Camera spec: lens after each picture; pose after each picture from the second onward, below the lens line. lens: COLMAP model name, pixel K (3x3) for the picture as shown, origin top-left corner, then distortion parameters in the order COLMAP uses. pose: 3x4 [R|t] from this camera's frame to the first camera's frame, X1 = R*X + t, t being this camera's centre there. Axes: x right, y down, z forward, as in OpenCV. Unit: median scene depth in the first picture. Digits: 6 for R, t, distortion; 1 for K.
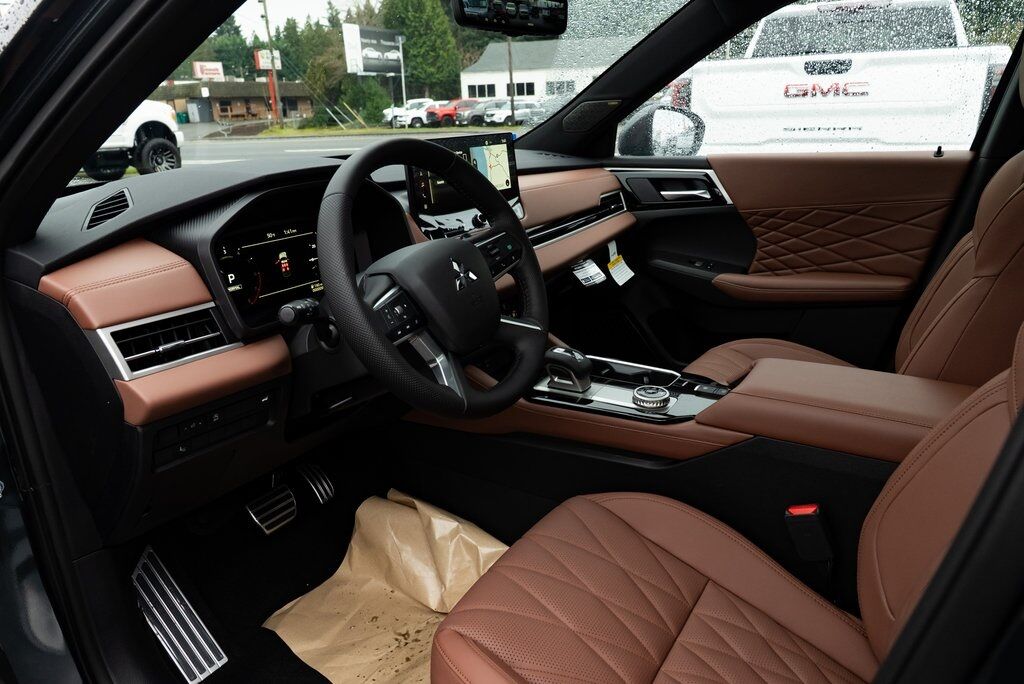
lens RADIAL K [[697.4, 0, 511.2], [0, 697.4, 343.9], [0, 0, 1]] dist [-0.037098, 0.022034]
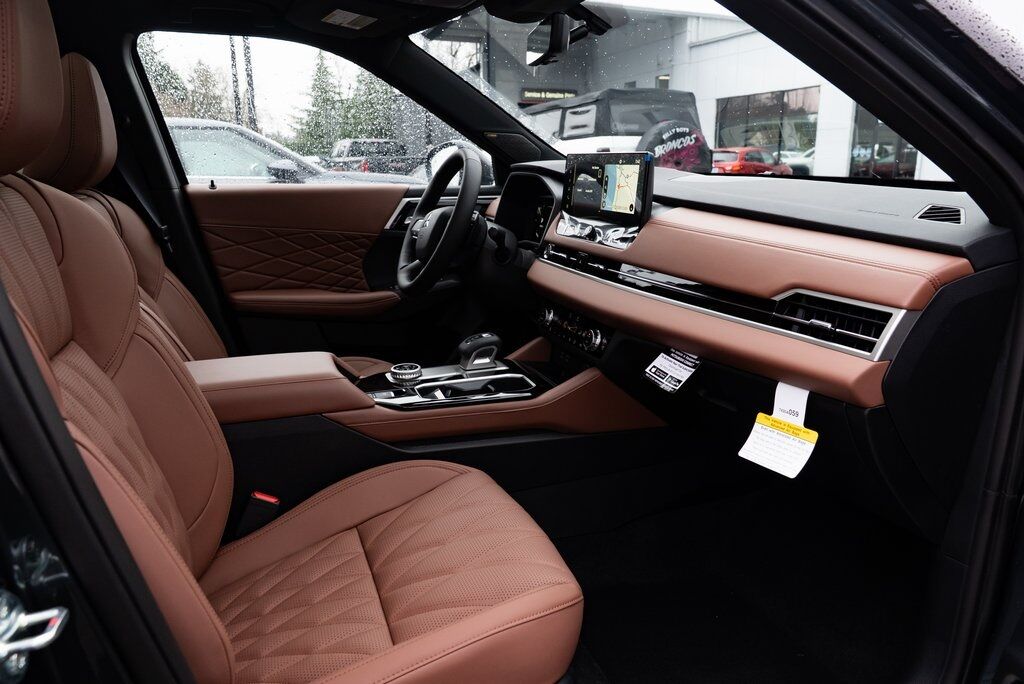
lens RADIAL K [[697.4, 0, 509.5], [0, 697.4, 341.0], [0, 0, 1]] dist [-0.037098, 0.022034]
pose [[-0.619929, 0.255672, -0.741835, 0.680005], [-0.195146, 0.865483, 0.461365, -0.394265], [0.760004, 0.430779, -0.486645, 1.176952]]
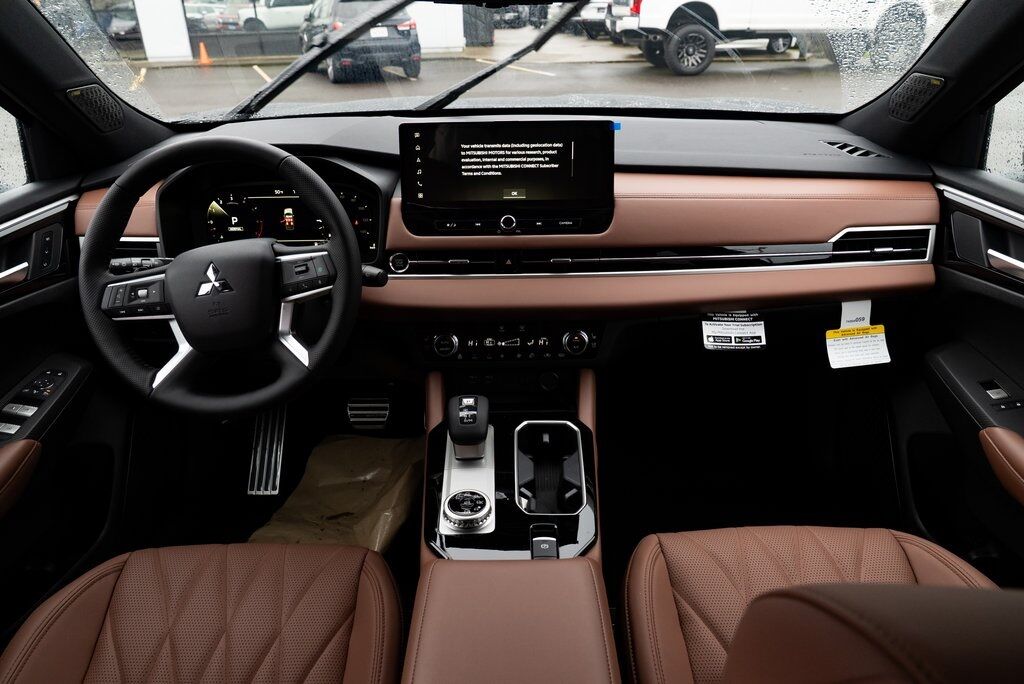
lens RADIAL K [[697.4, 0, 514.1], [0, 697.4, 342.8], [0, 0, 1]] dist [-0.037098, 0.022034]
pose [[0.536654, 0.399173, -0.743413, 0.511842], [-0.272872, 0.915786, 0.294748, -0.234308], [0.798463, 0.044678, 0.600384, 0.399776]]
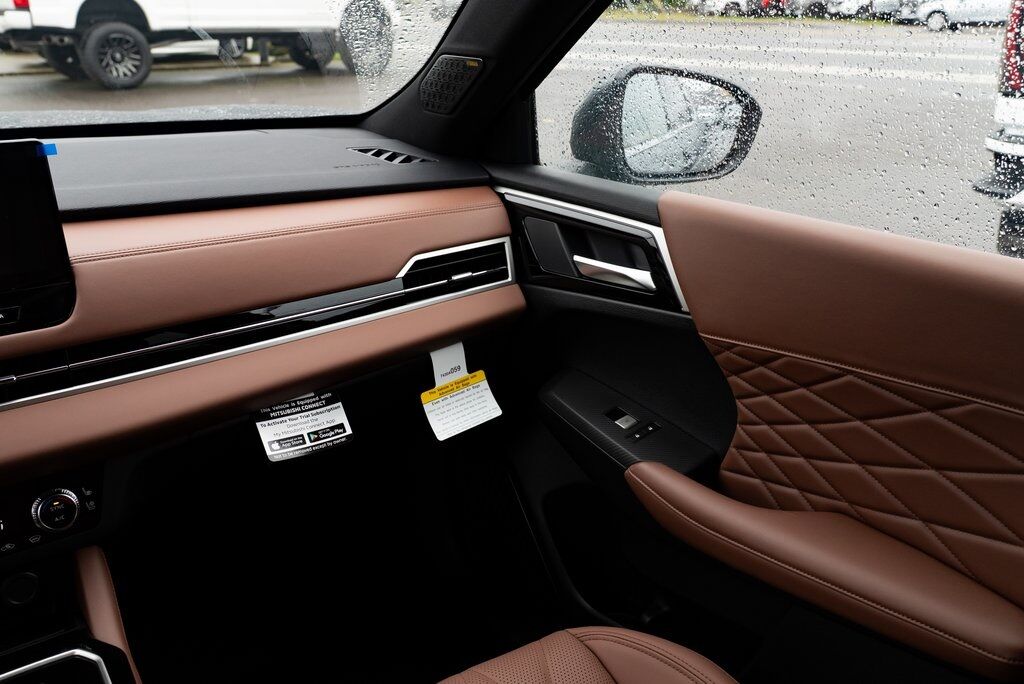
lens RADIAL K [[901.6, 0, 511.4], [0, 901.6, 338.8], [0, 0, 1]] dist [-0.006151, 0.027372]
pose [[0.929592, 0.167949, -0.328104, 0.433712], [-0.152275, 0.985632, 0.073092, -0.225925], [0.335666, -0.017984, 0.941809, 0.457661]]
